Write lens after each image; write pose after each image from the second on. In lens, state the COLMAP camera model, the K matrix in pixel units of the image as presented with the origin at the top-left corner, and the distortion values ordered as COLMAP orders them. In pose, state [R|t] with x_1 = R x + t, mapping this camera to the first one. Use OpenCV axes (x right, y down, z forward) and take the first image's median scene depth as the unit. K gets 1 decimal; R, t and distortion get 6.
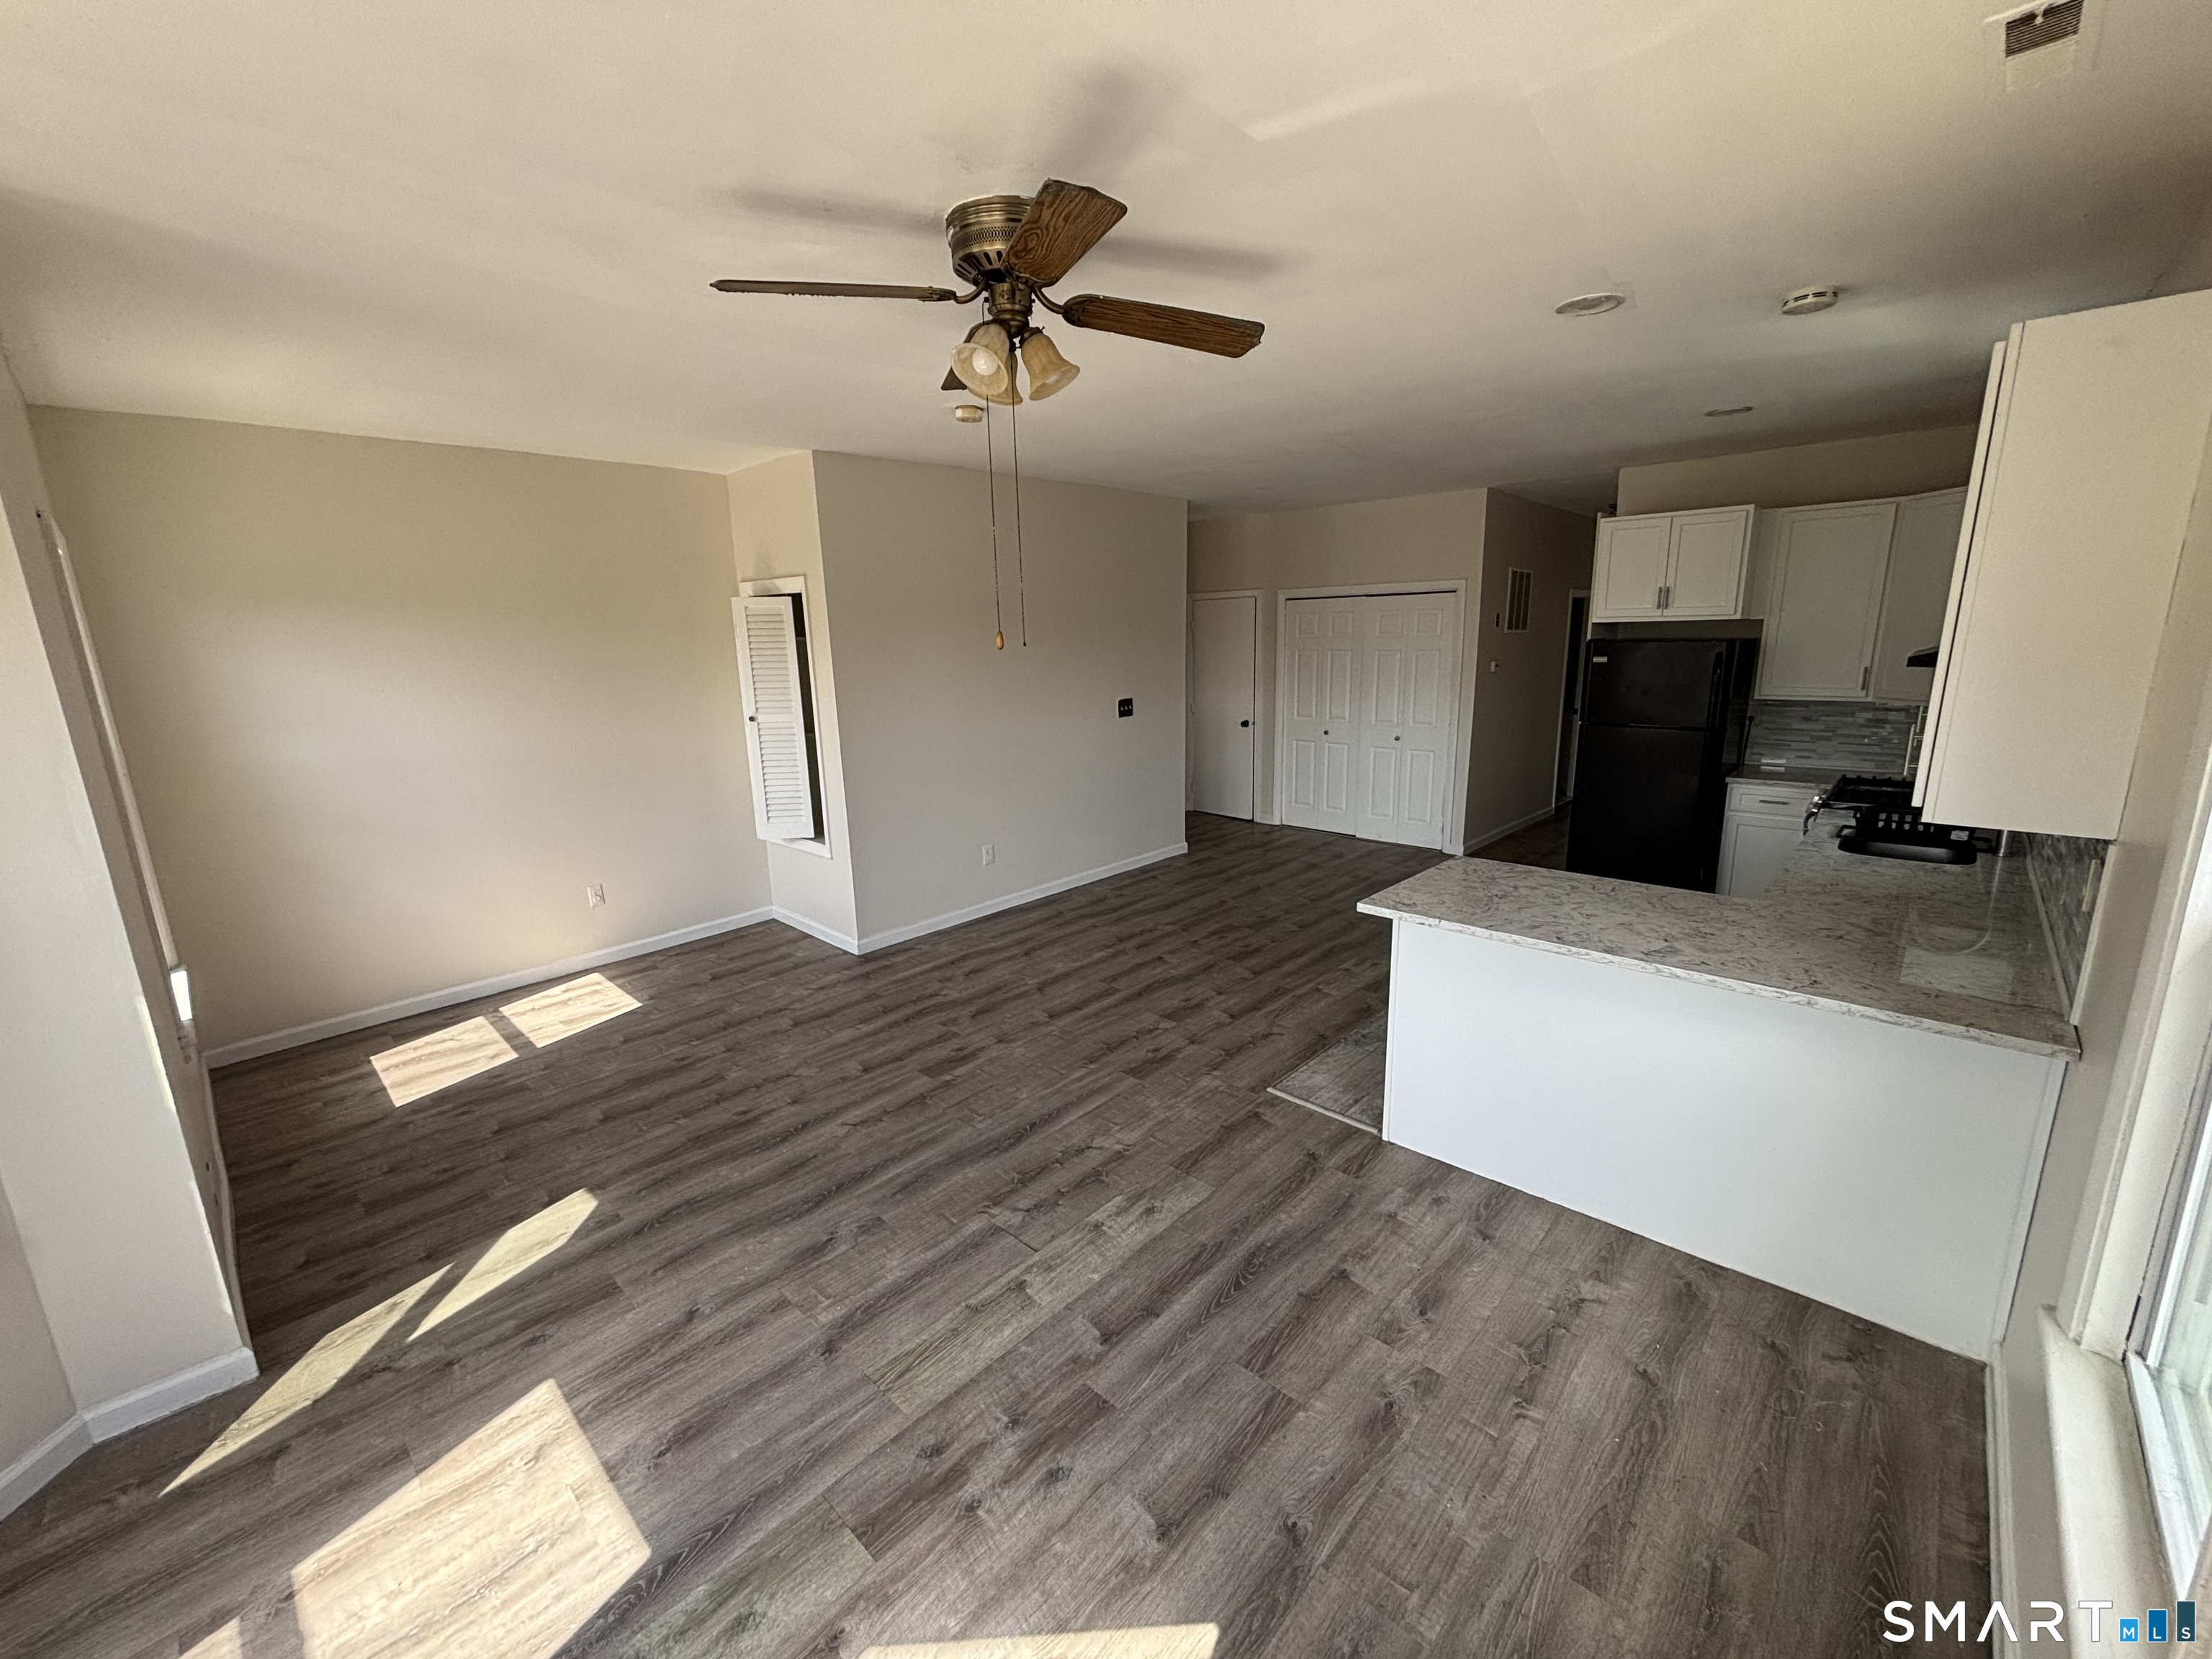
lens RADIAL K [[880.2, 0, 1106.0], [0, 880.2, 829.5], [0, 0, 1]] dist [0.001474, -0.000009]
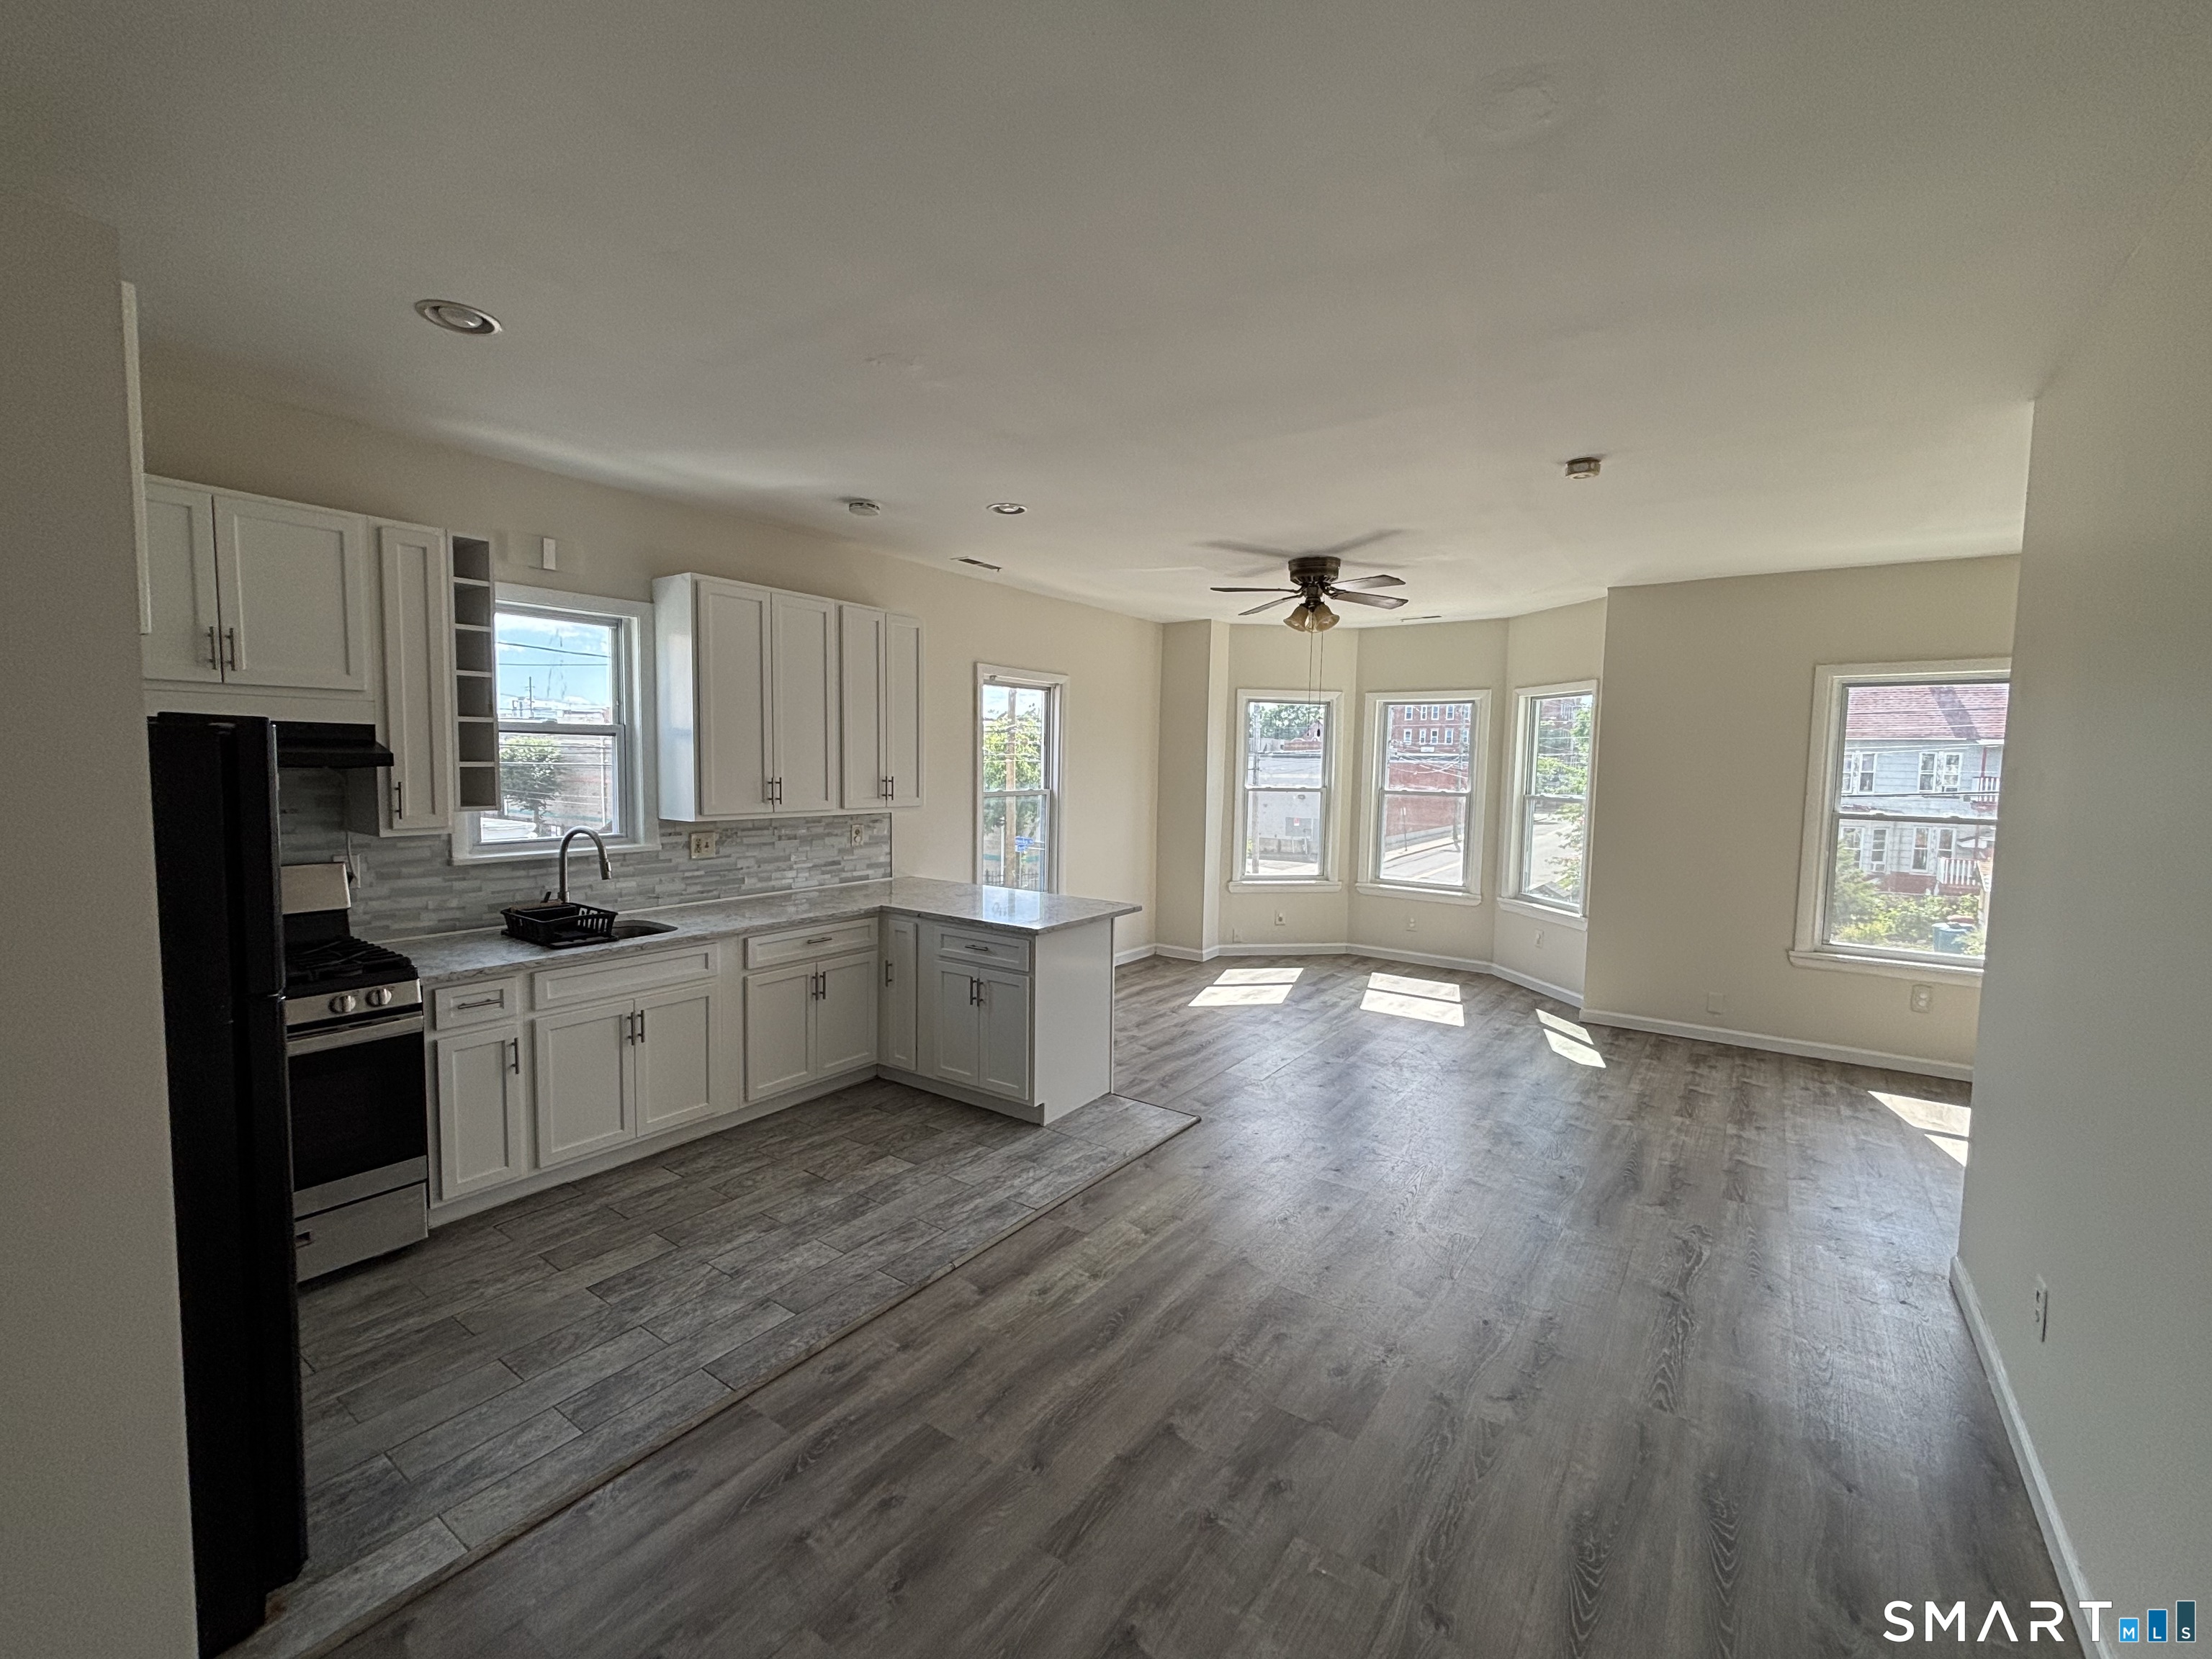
lens RADIAL K [[933.1, 0, 1106.0], [0, 933.1, 829.5], [0, 0, 1]] dist [-0.012579, 0.000377]
pose [[-0.989548, 0.019820, -0.142837, 0.350415], [-0.023396, 0.955321, 0.294643, -0.309869], [0.142295, 0.294905, -0.944872, 1.501751]]
